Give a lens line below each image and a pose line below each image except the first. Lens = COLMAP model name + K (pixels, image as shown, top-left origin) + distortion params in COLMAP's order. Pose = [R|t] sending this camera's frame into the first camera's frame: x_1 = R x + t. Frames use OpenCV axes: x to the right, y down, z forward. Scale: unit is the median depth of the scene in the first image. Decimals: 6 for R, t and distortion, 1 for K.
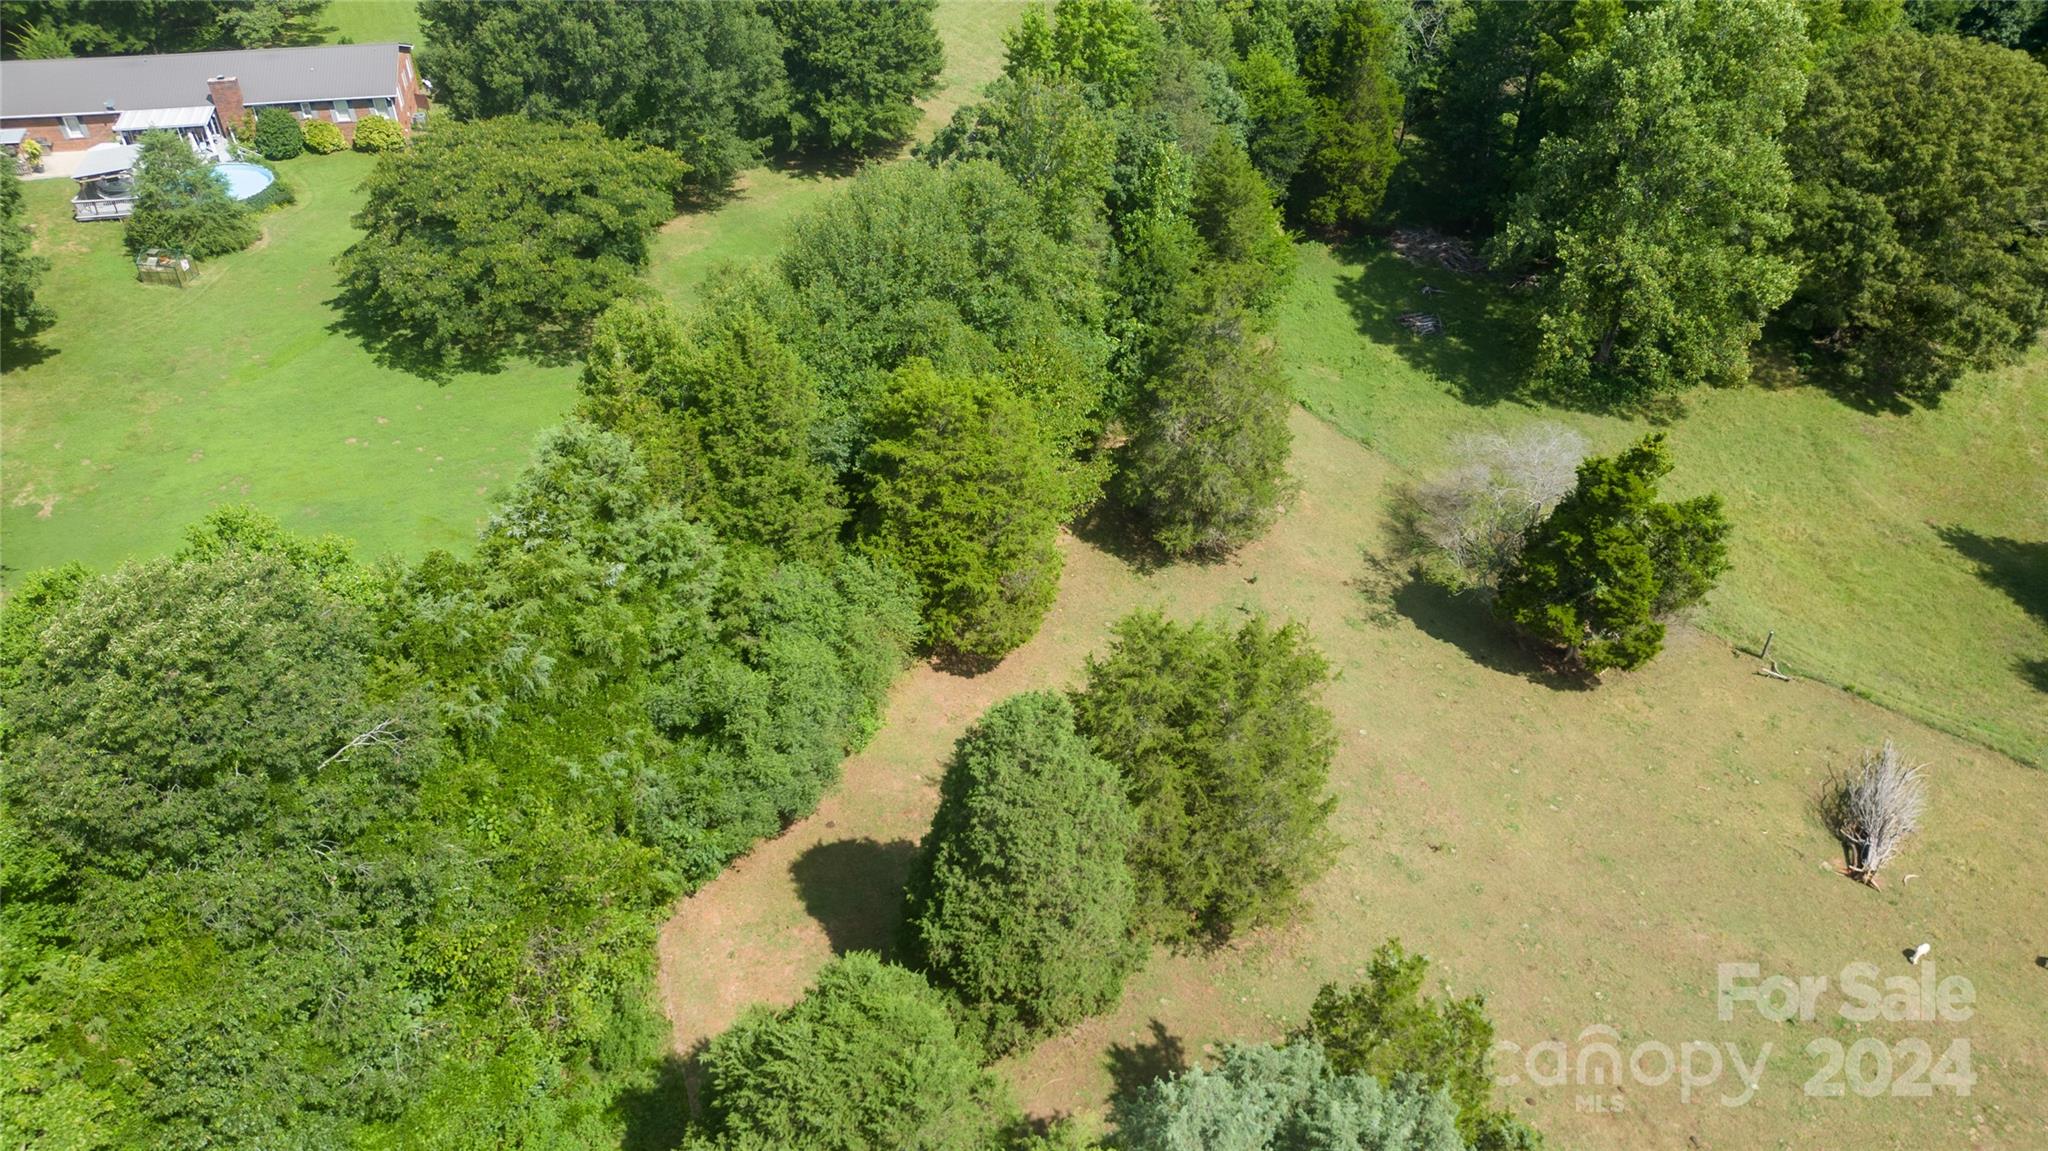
lens RADIAL K [[1439.1, 0, 1032.8], [0, 1439.1, 575.9], [0, 0, 1]] dist [0.062396, -0.062862]
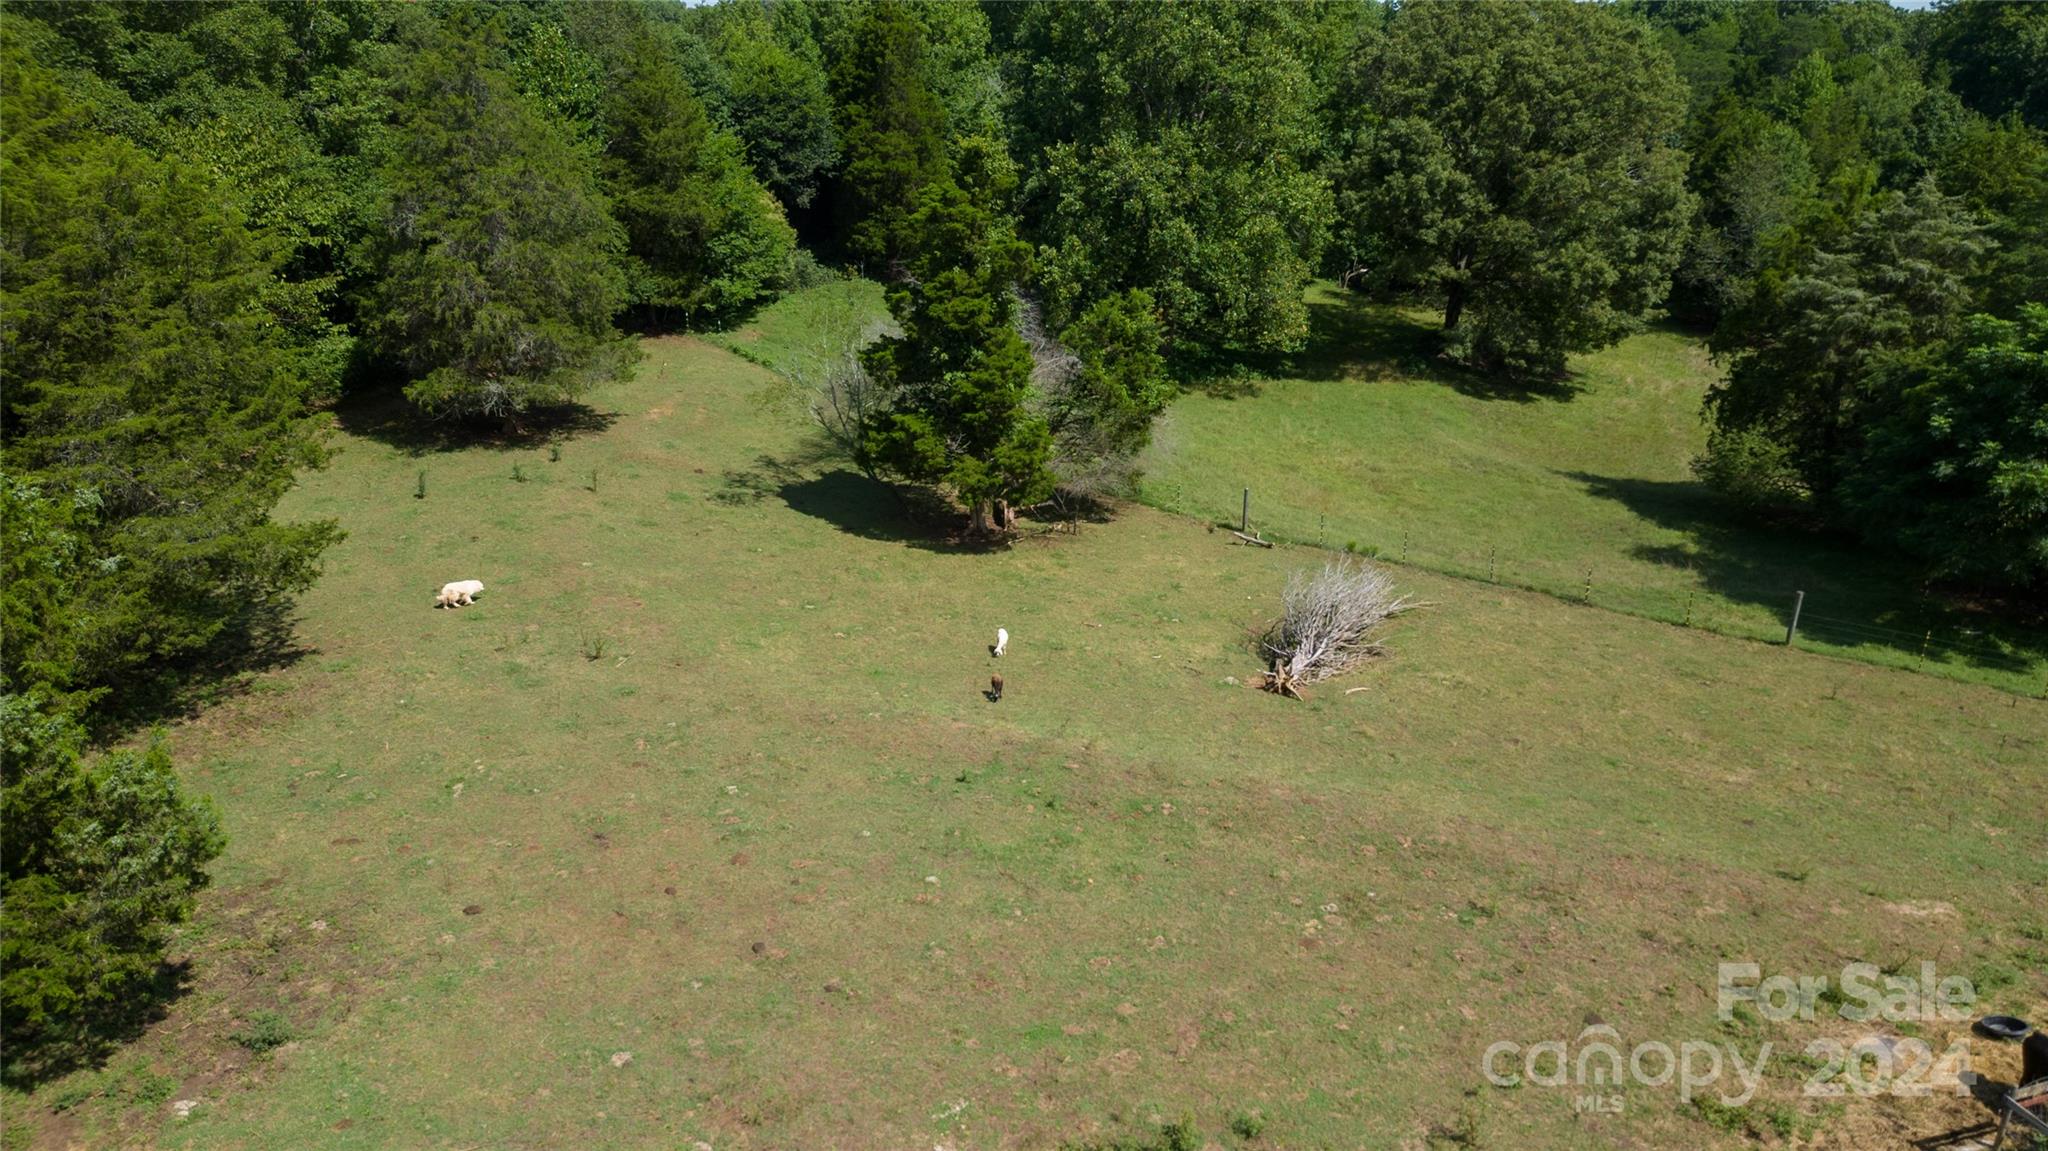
lens RADIAL K [[1434.5, 0, 1027.1], [0, 1434.5, 569.8], [0, 0, 1]] dist [0.065061, -0.073527]
pose [[0.998317, -0.020403, 0.054288, 0.292614], [0.035272, 0.956650, -0.289096, 0.229914], [-0.046036, 0.290525, 0.955759, 0.271866]]
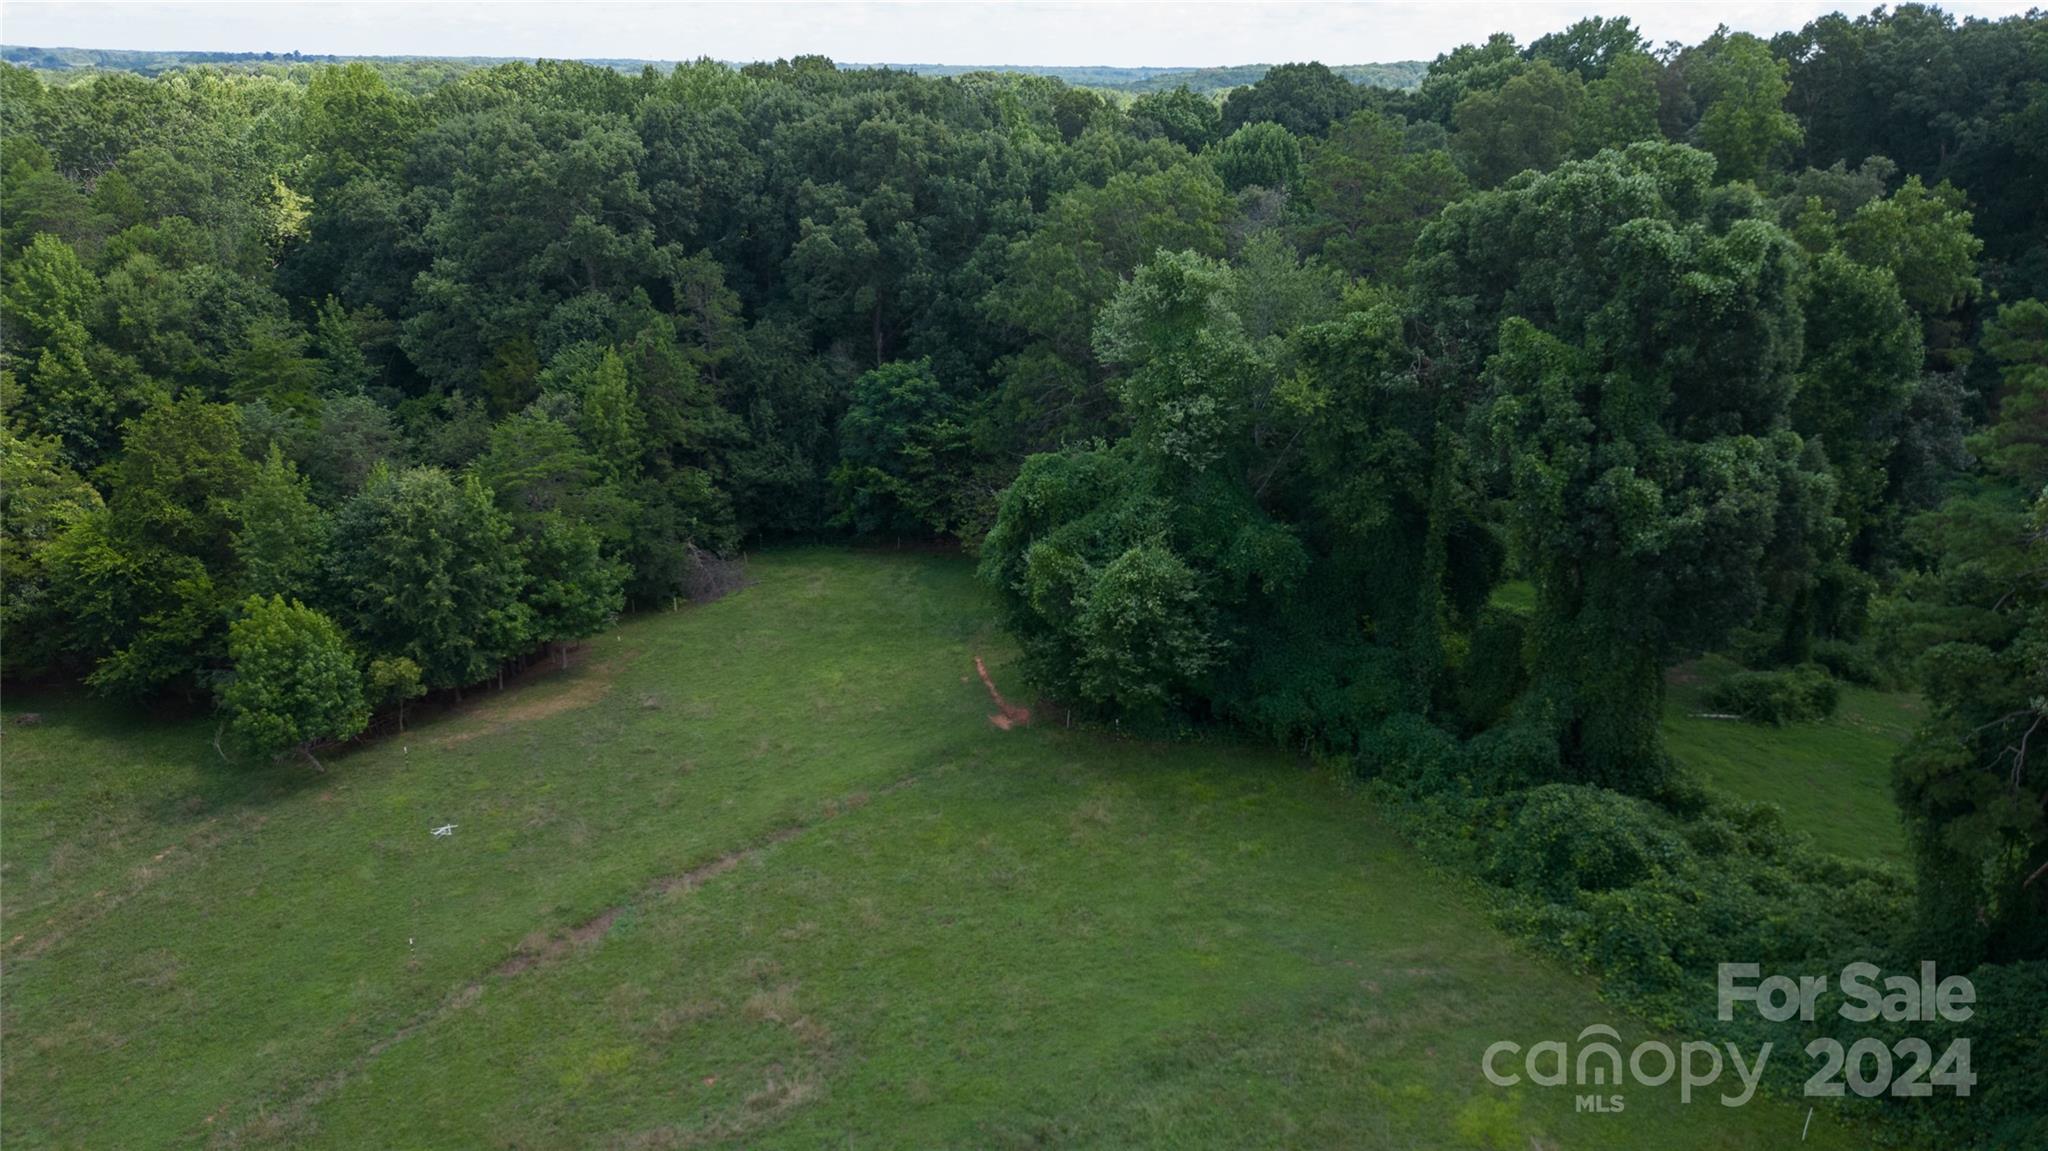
lens RADIAL K [[1439.1, 0, 1032.8], [0, 1439.1, 575.9], [0, 0, 1]] dist [0.062396, -0.062862]
pose [[0.657460, -0.253905, 0.709421, 0.829861], [0.458928, 0.881668, -0.109762, 0.009138], [-0.597605, 0.397737, 0.696185, 0.396974]]
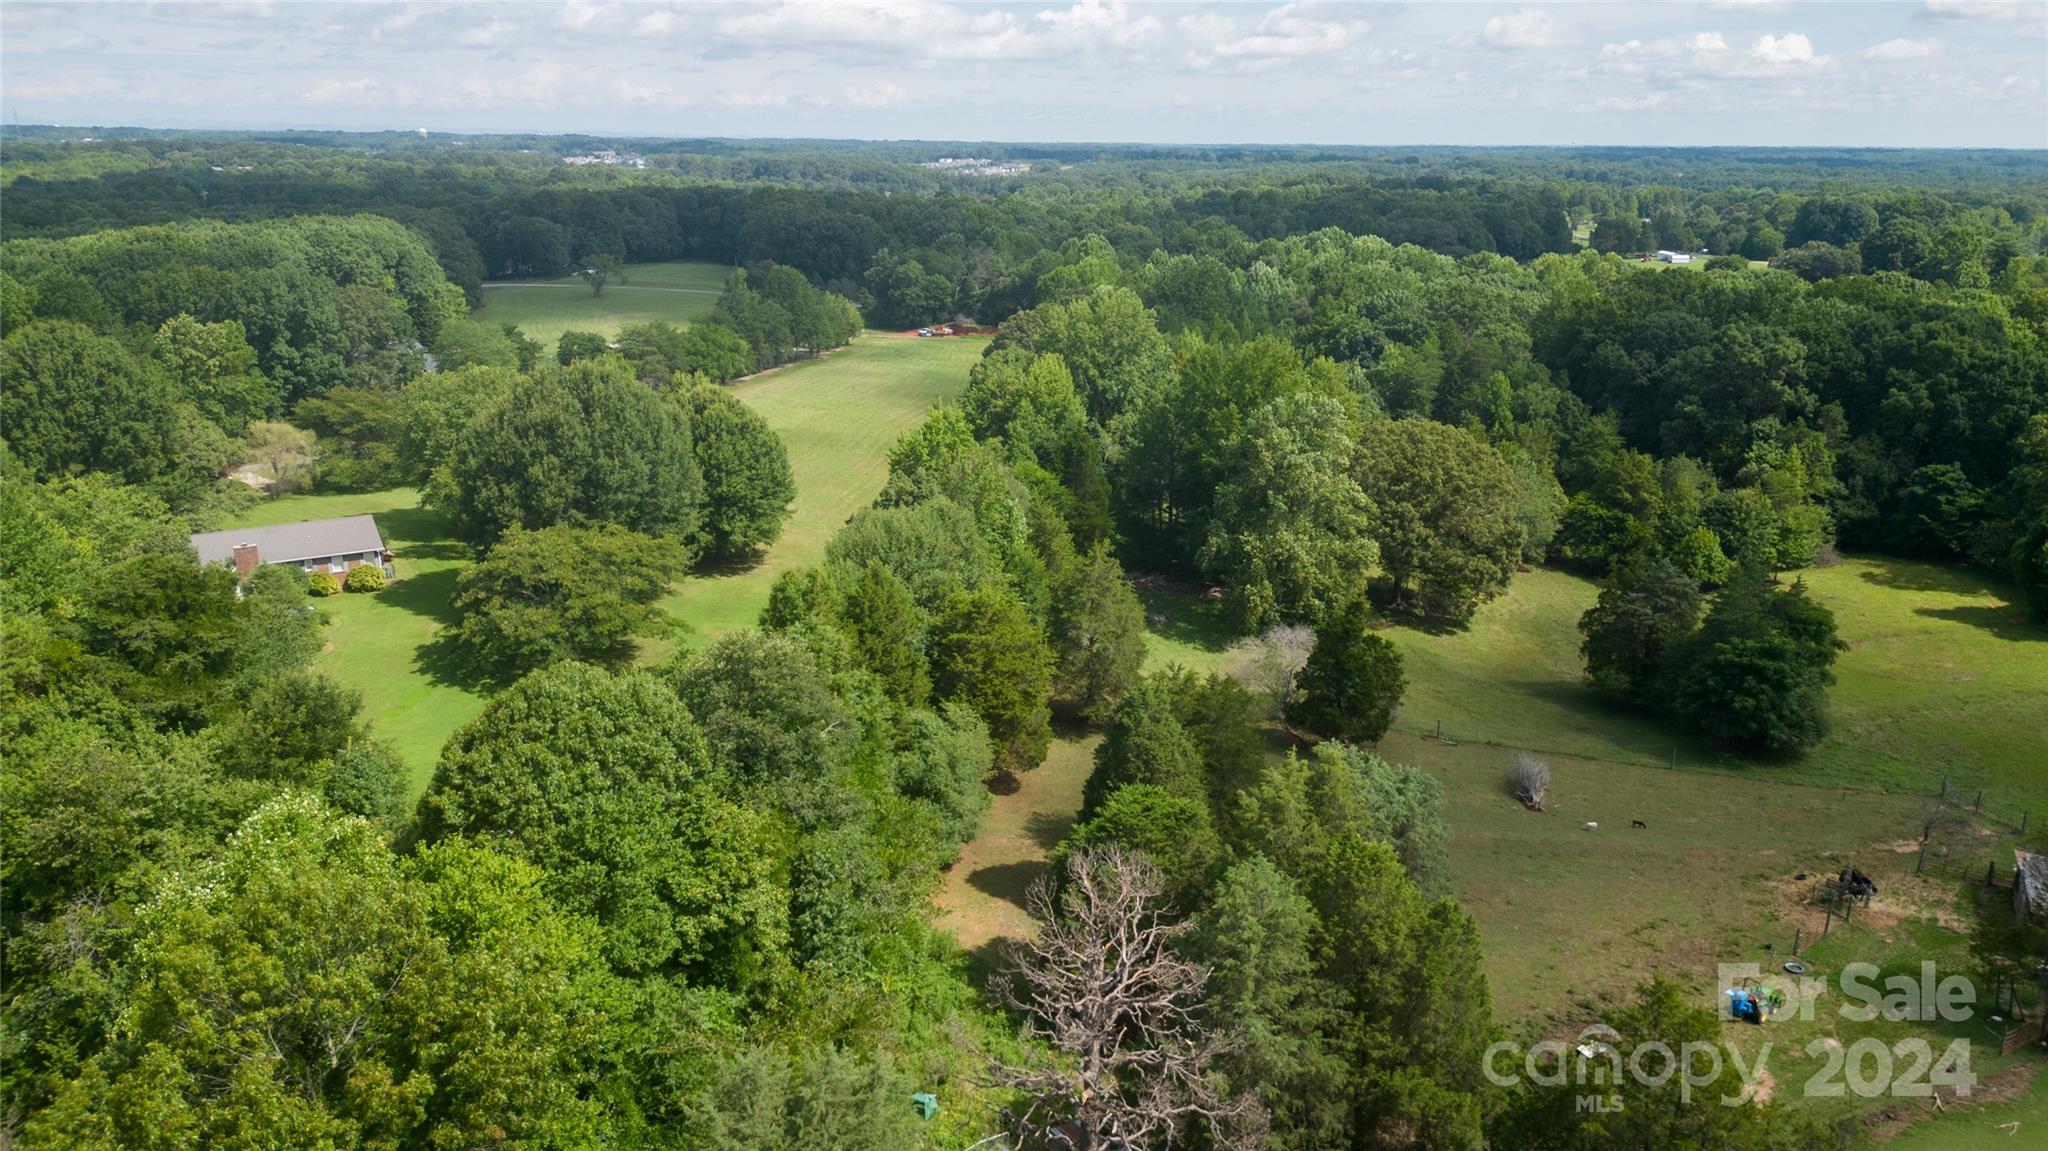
lens RADIAL K [[1439.1, 0, 1032.8], [0, 1439.1, 575.9], [0, 0, 1]] dist [0.062396, -0.062862]
pose [[0.943481, -0.097249, 0.316838, -0.364422], [0.203597, 0.924400, -0.322540, 0.269382], [-0.261519, 0.368818, 0.891954, -0.346541]]
